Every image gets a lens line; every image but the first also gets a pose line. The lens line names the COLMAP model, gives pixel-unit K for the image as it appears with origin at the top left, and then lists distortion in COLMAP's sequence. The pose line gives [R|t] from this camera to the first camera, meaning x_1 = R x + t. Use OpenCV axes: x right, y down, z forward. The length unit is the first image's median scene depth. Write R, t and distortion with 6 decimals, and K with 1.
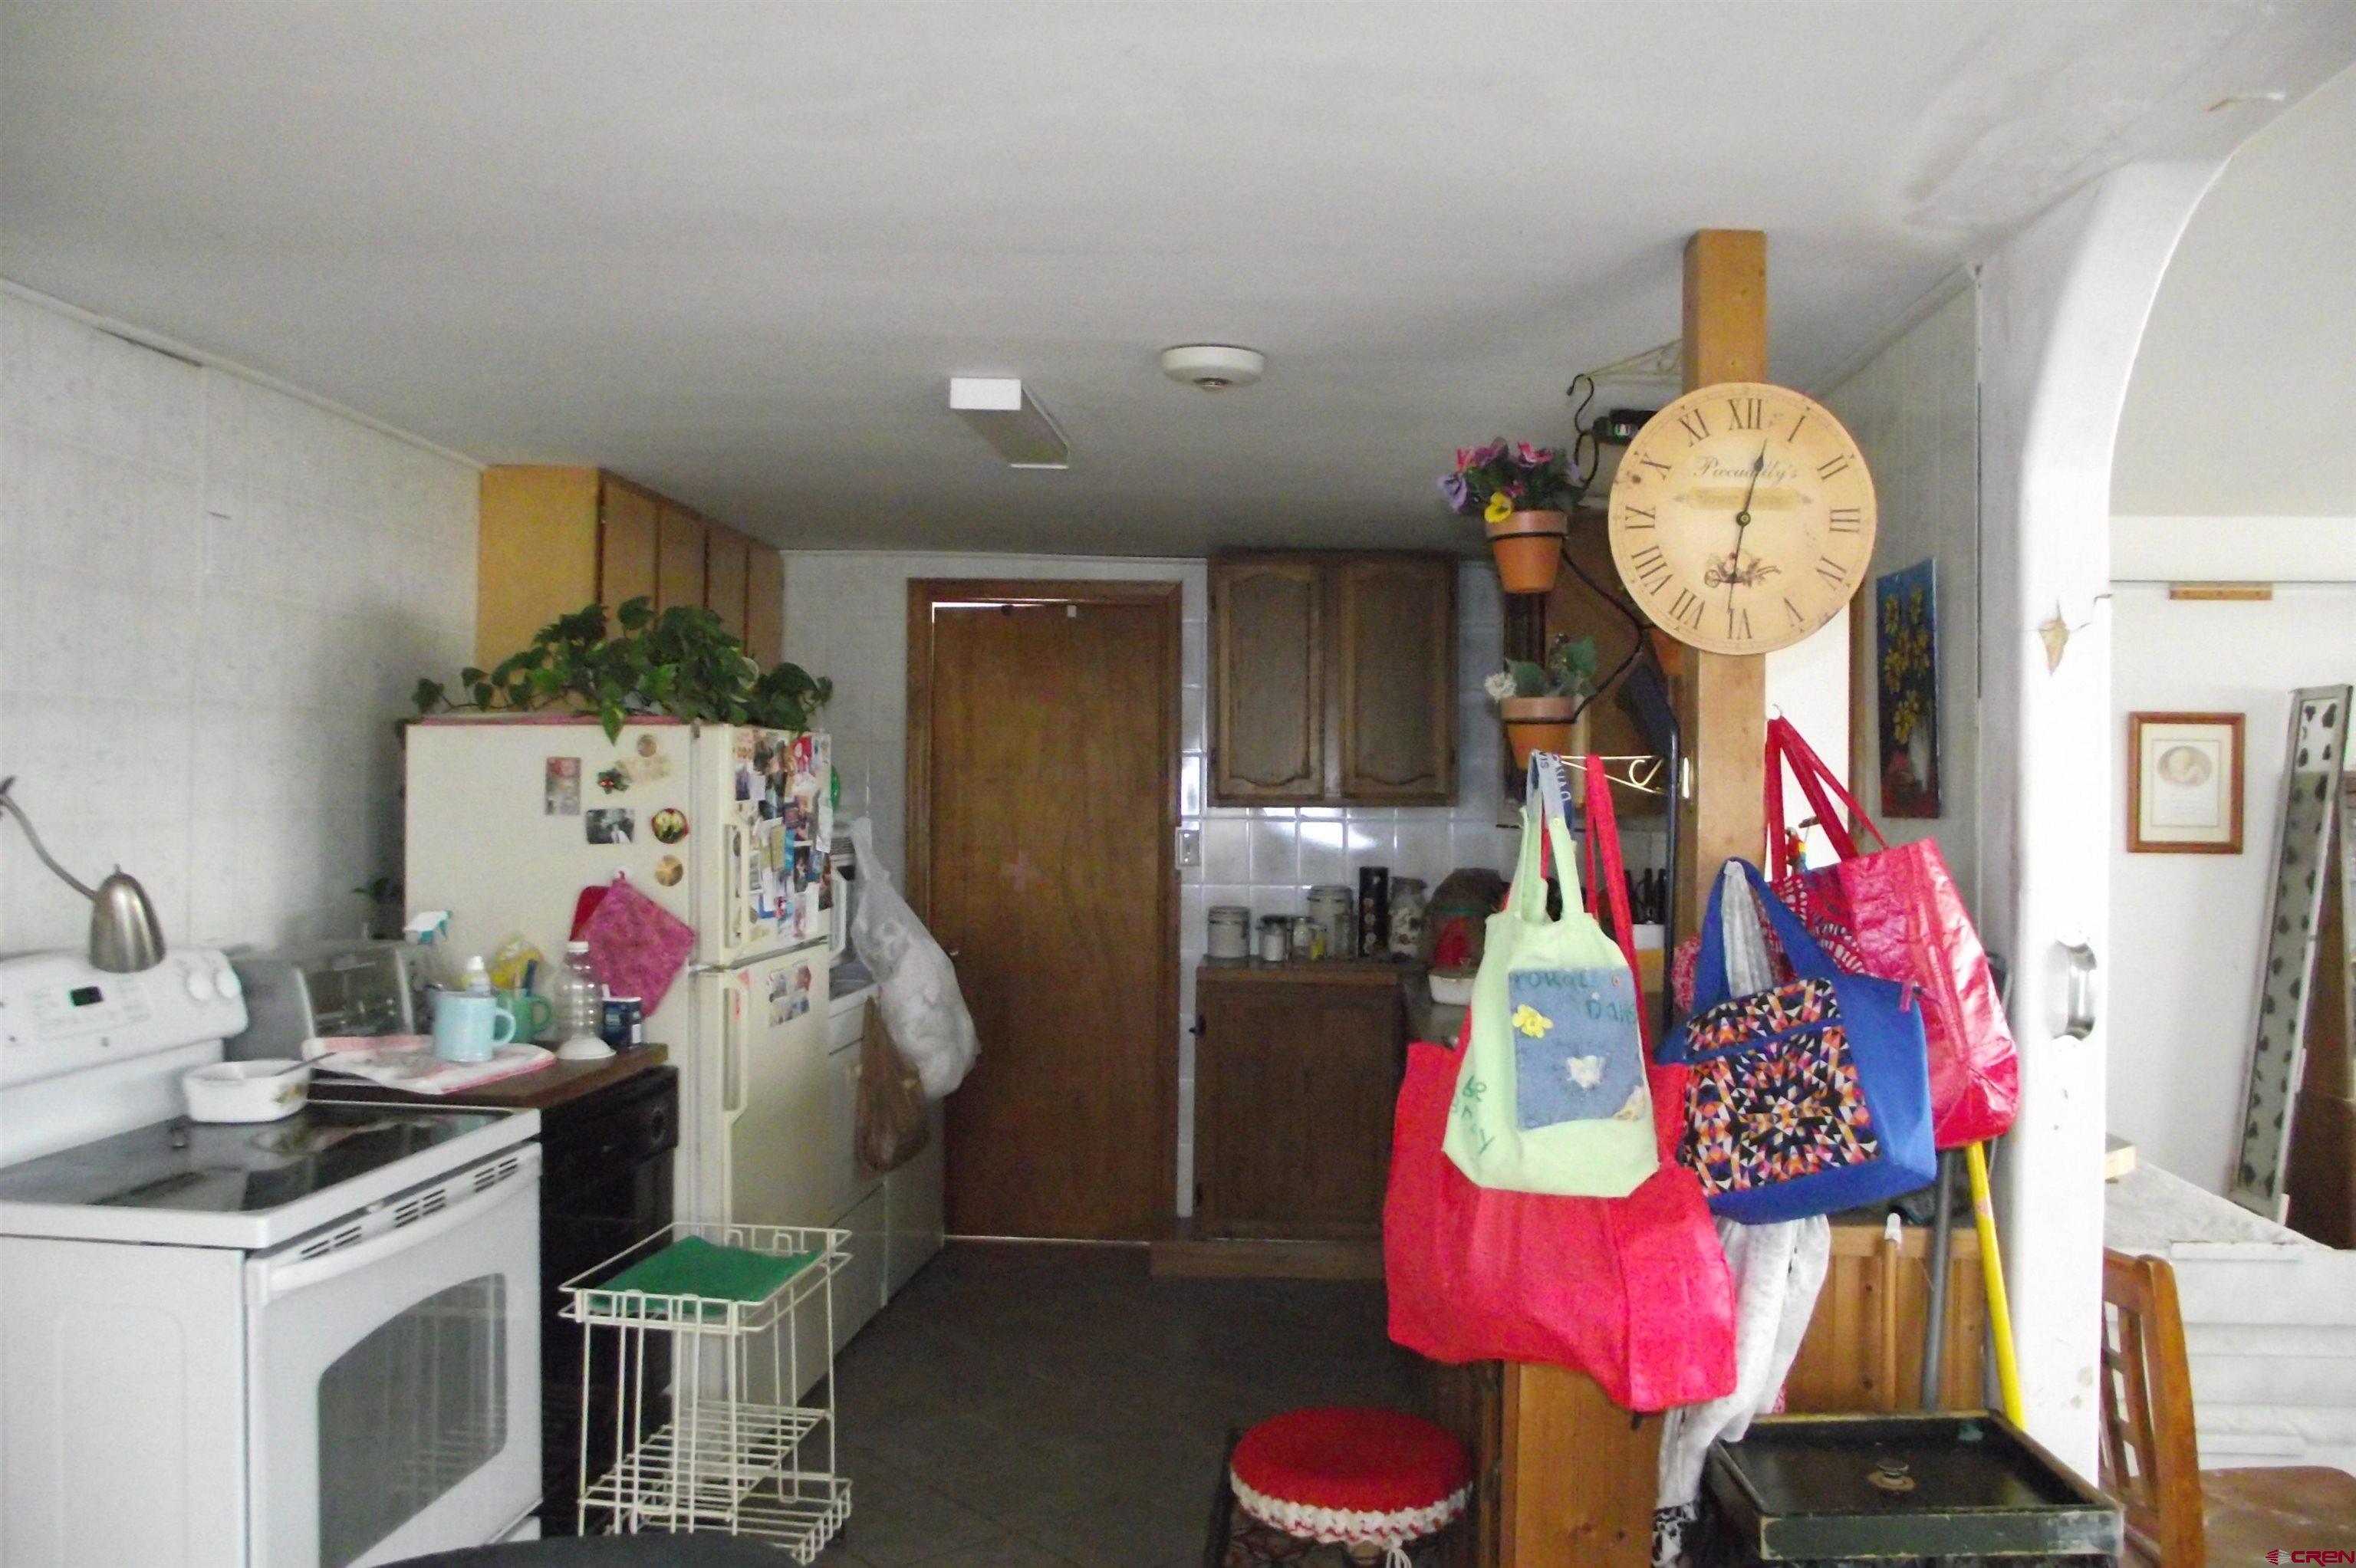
lens RADIAL K [[1842.7, 0, 1178.0], [0, 1842.7, 784.0], [0, 0, 1]] dist [-0.093298, 0.063368]
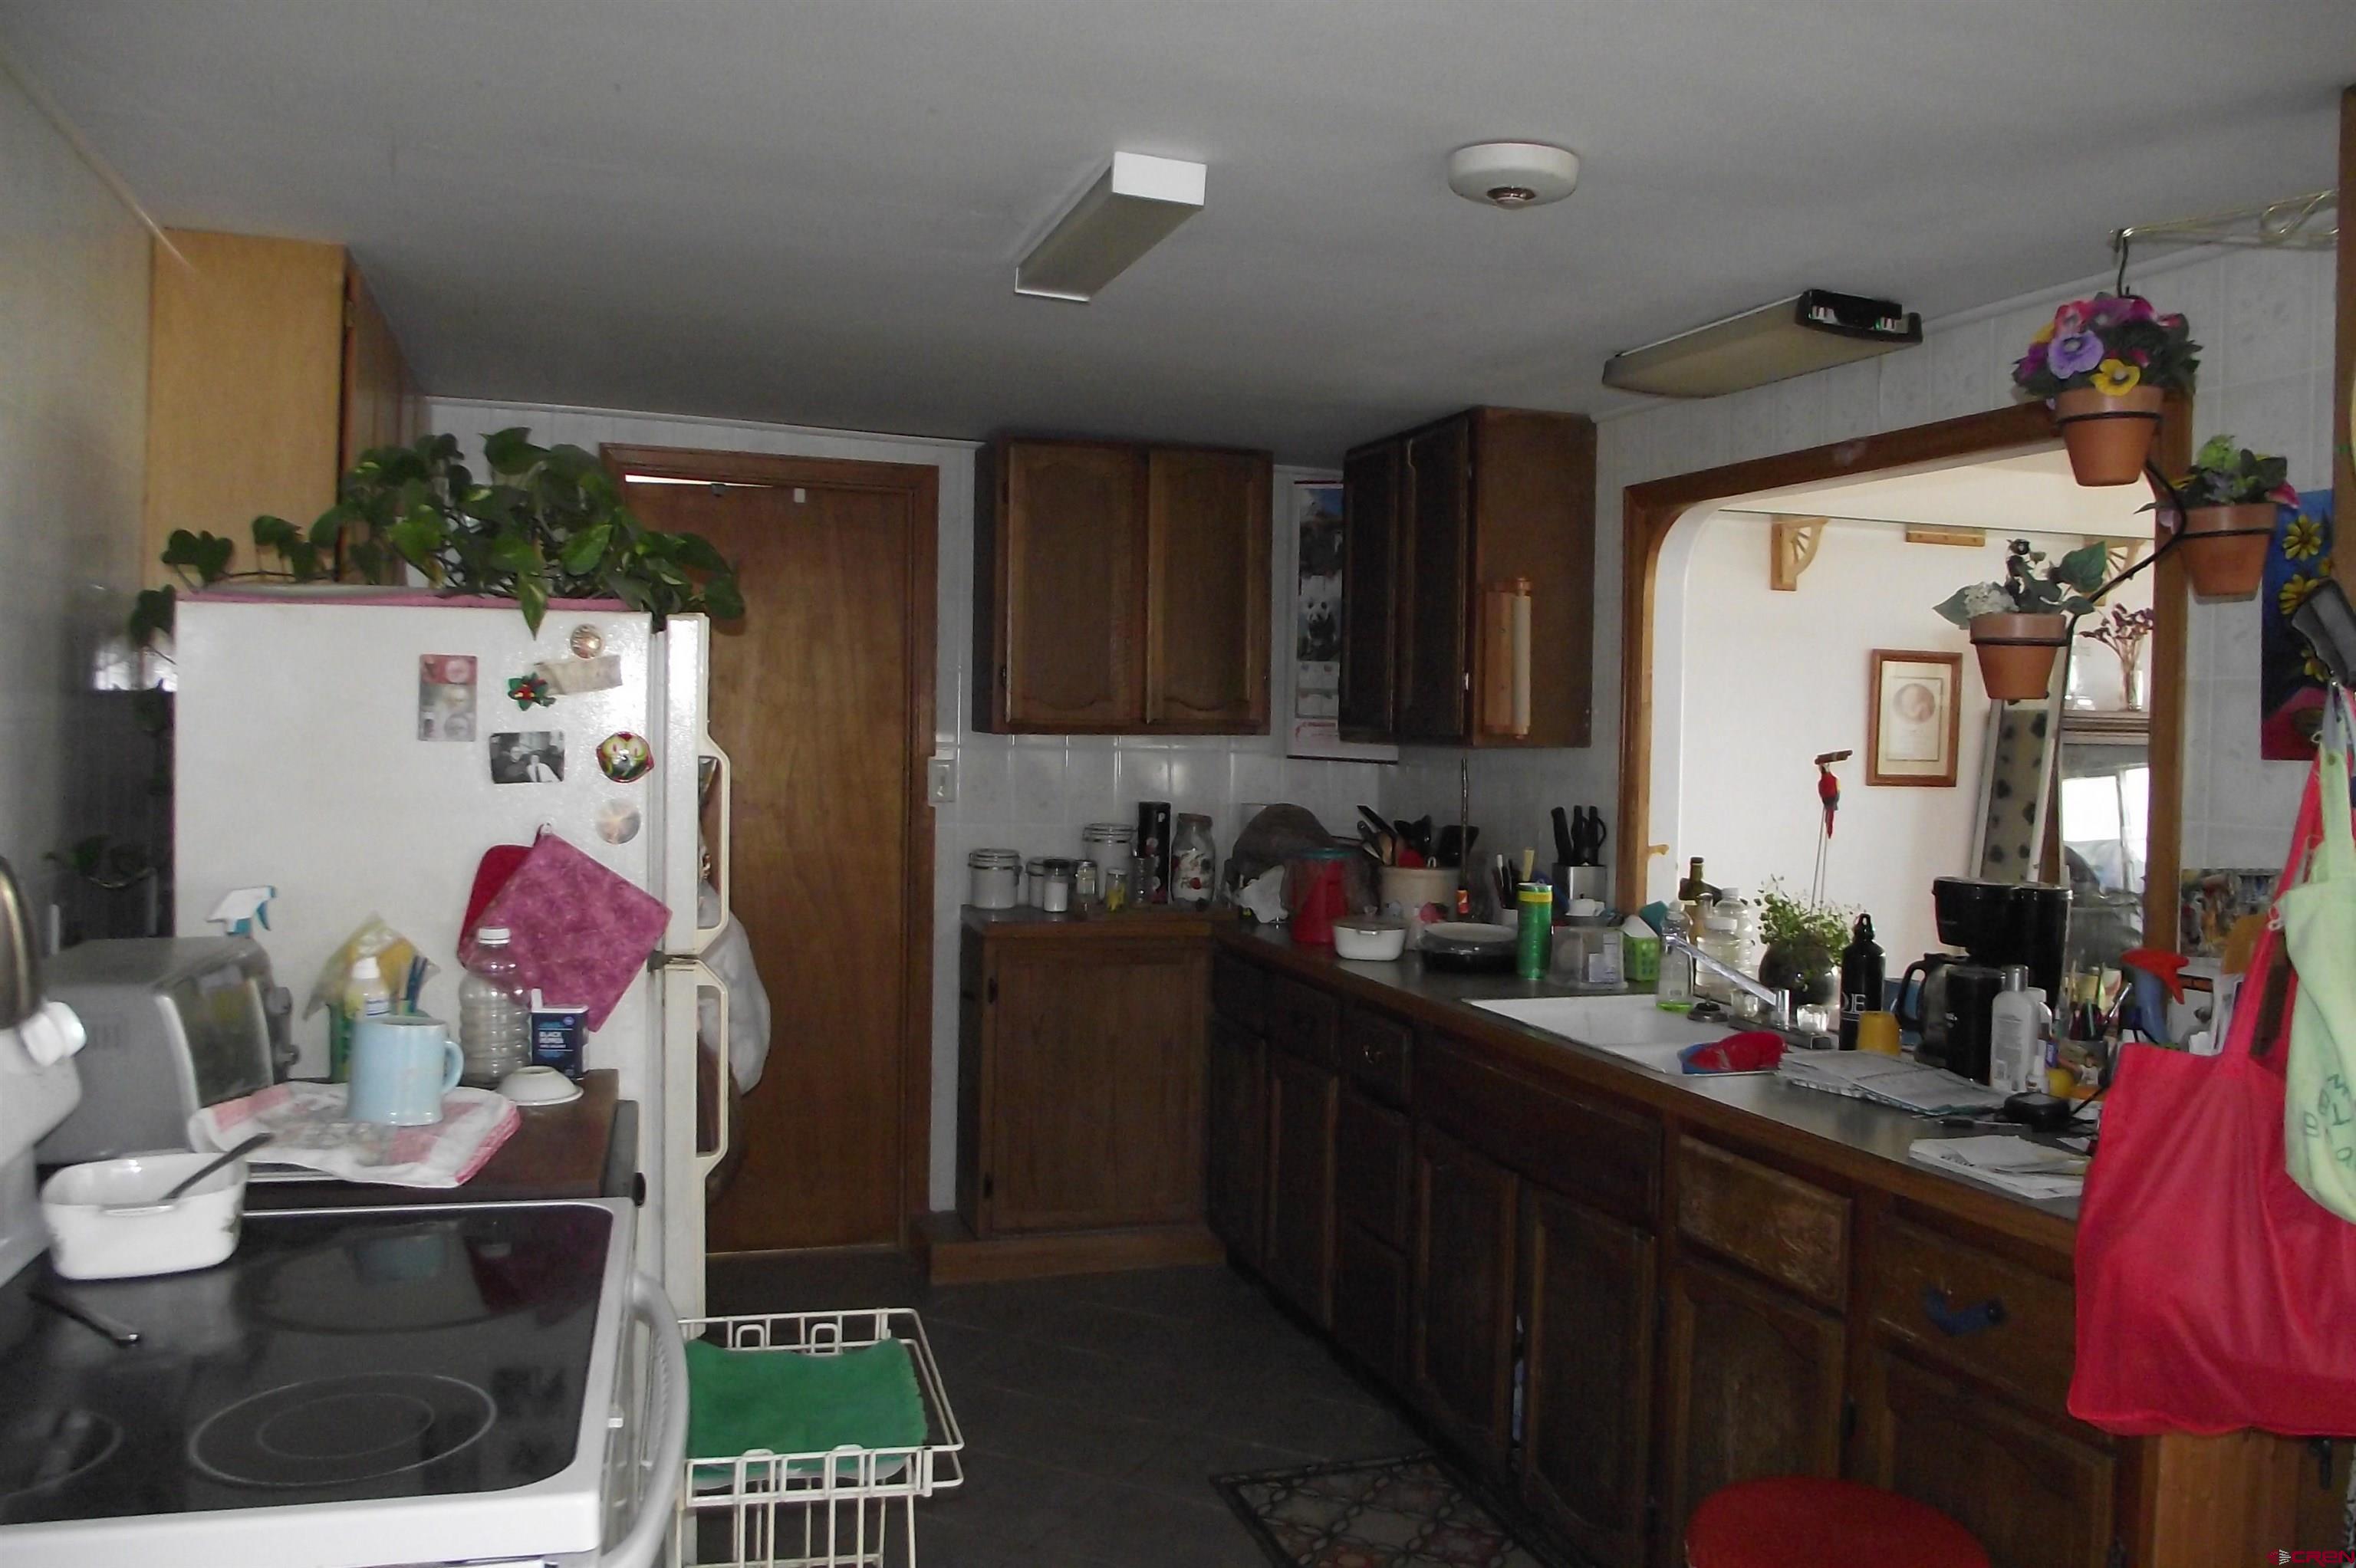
lens RADIAL K [[1842.7, 0, 1178.0], [0, 1842.7, 784.0], [0, 0, 1]] dist [-0.093298, 0.063368]
pose [[0.924324, -0.002455, 0.381601, -0.344224], [-0.013004, 0.999196, 0.037926, 0.004016], [-0.381387, -0.040018, 0.923549, 0.275567]]
